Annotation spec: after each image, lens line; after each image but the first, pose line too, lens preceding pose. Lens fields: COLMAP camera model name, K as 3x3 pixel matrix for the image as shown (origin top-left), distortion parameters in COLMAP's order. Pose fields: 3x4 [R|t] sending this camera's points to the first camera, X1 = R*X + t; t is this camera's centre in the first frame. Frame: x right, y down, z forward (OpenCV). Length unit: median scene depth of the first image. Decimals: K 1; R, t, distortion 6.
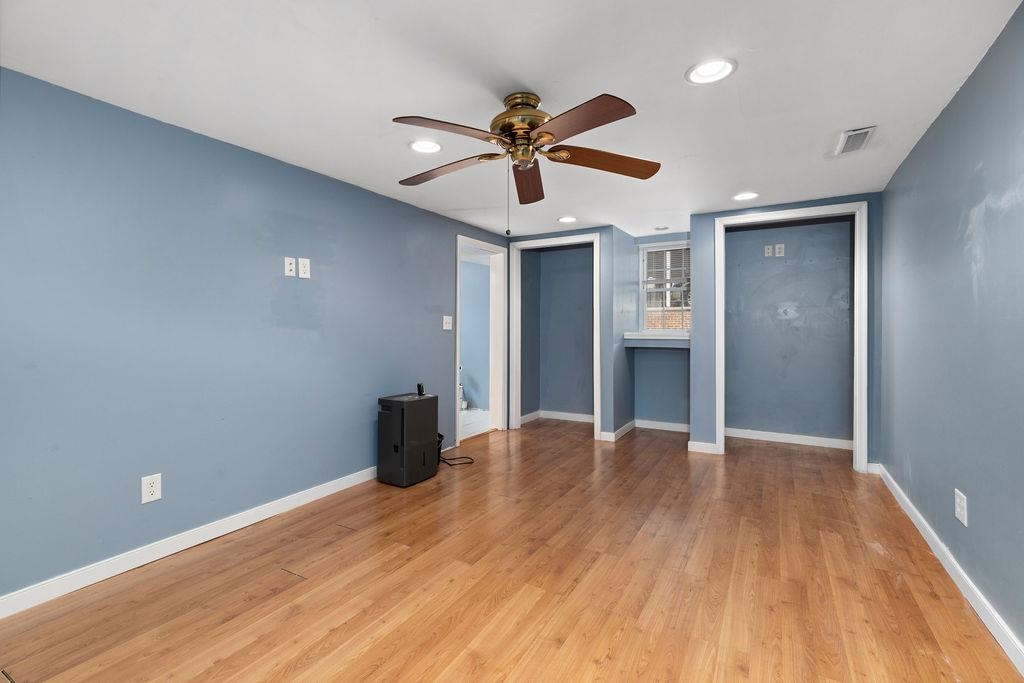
lens RADIAL K [[463.2, 0, 517.1], [0, 463.2, 325.3], [0, 0, 1]] dist [0.000096, -0.000344]
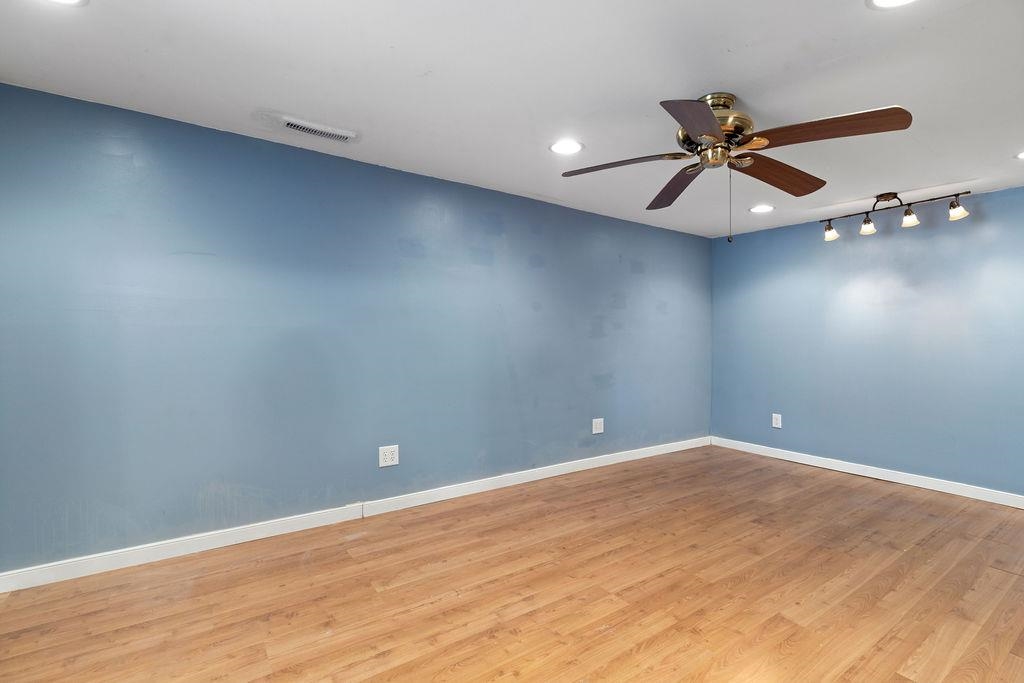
lens RADIAL K [[456.2, 0, 512.0], [0, 456.2, 341.5], [0, 0, 1]] dist [0.003431, 0.000158]
pose [[-0.892980, -0.017246, 0.449766, -0.028480], [-0.013351, 0.999841, 0.011832, 0.006971], [-0.449899, 0.004560, -0.893068, 2.015324]]
